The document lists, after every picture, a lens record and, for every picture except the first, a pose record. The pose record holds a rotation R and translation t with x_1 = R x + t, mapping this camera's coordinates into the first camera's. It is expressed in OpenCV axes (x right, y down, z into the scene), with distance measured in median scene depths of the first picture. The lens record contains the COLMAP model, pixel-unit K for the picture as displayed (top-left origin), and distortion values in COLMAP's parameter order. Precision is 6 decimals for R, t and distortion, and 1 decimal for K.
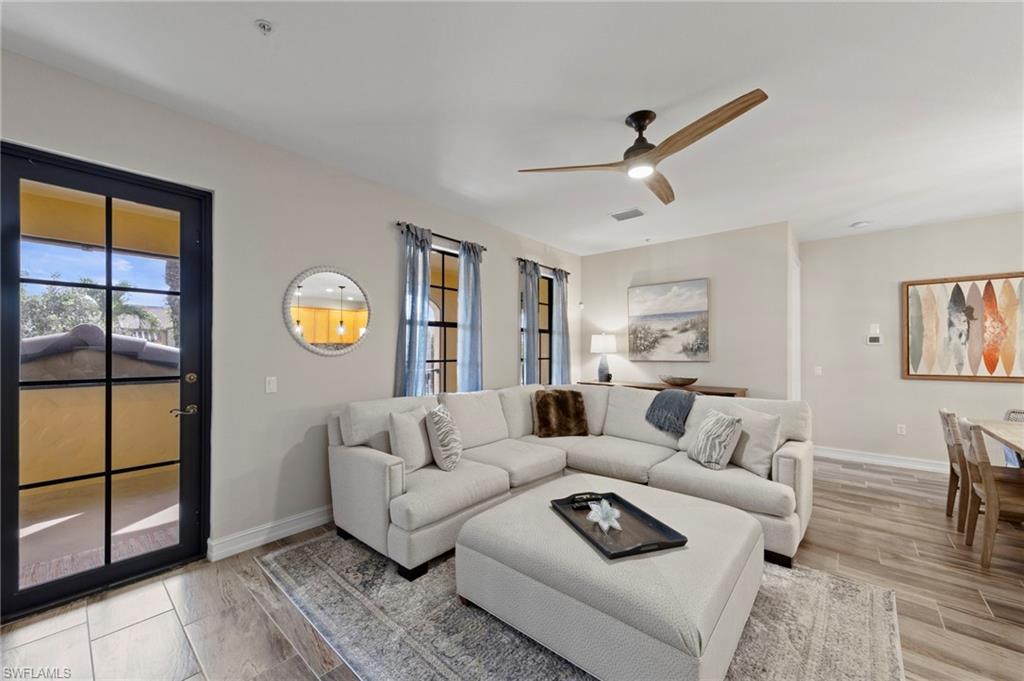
lens RADIAL K [[389.1, 0, 508.8], [0, 389.1, 349.4], [0, 0, 1]] dist [0.002760, 0.000177]
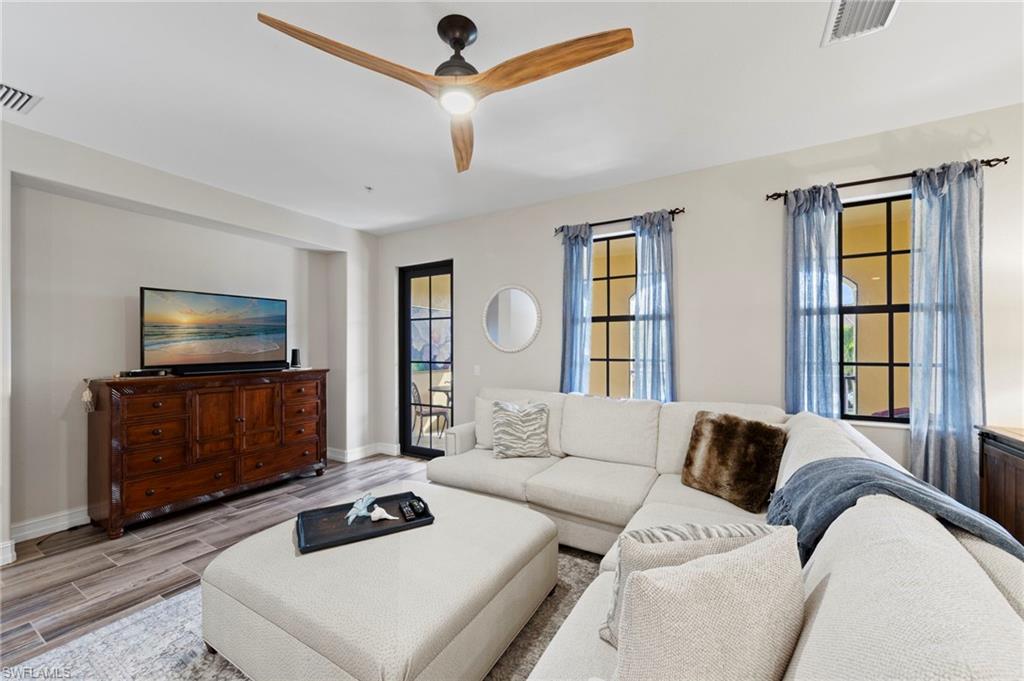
lens RADIAL K [[389.1, 0, 508.8], [0, 389.1, 349.4], [0, 0, 1]] dist [0.002760, 0.000177]
pose [[0.187230, 0.001475, -0.982315, 0.623963], [-0.001870, 0.999998, 0.001146, 0.005520], [0.982314, 0.001622, 0.187233, 0.562867]]
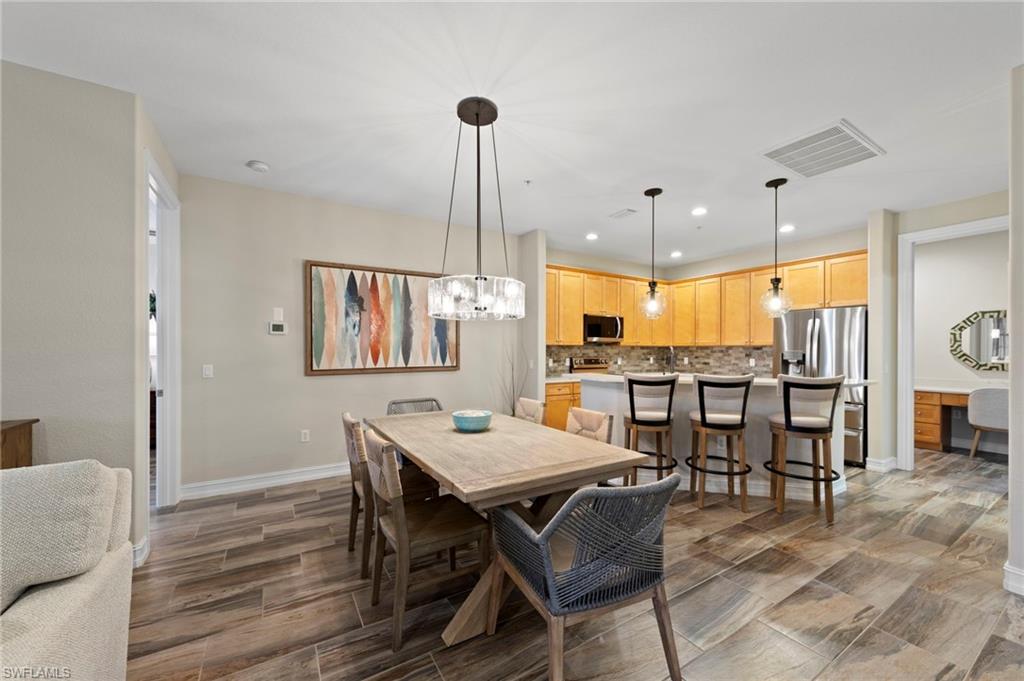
lens RADIAL K [[389.1, 0, 508.8], [0, 389.1, 349.4], [0, 0, 1]] dist [0.002760, 0.000177]
pose [[0.302765, -0.000479, 0.953065, 0.377779], [-0.001341, 0.999999, 0.000929, 0.019138], [-0.953064, -0.001559, 0.302764, 0.365144]]
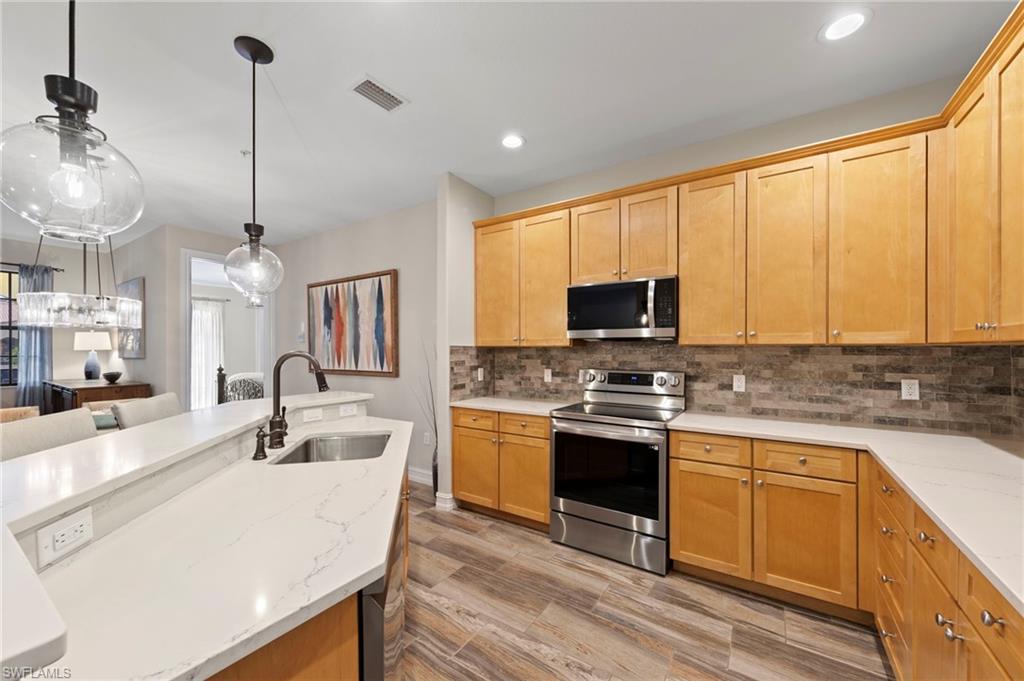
lens RADIAL K [[389.1, 0, 508.8], [0, 389.1, 349.4], [0, 0, 1]] dist [0.002760, 0.000177]
pose [[0.991356, -0.004259, 0.131127, 1.554711], [0.003867, 0.999987, 0.003246, 0.008281], [-0.131139, -0.002711, 0.991360, -0.164109]]
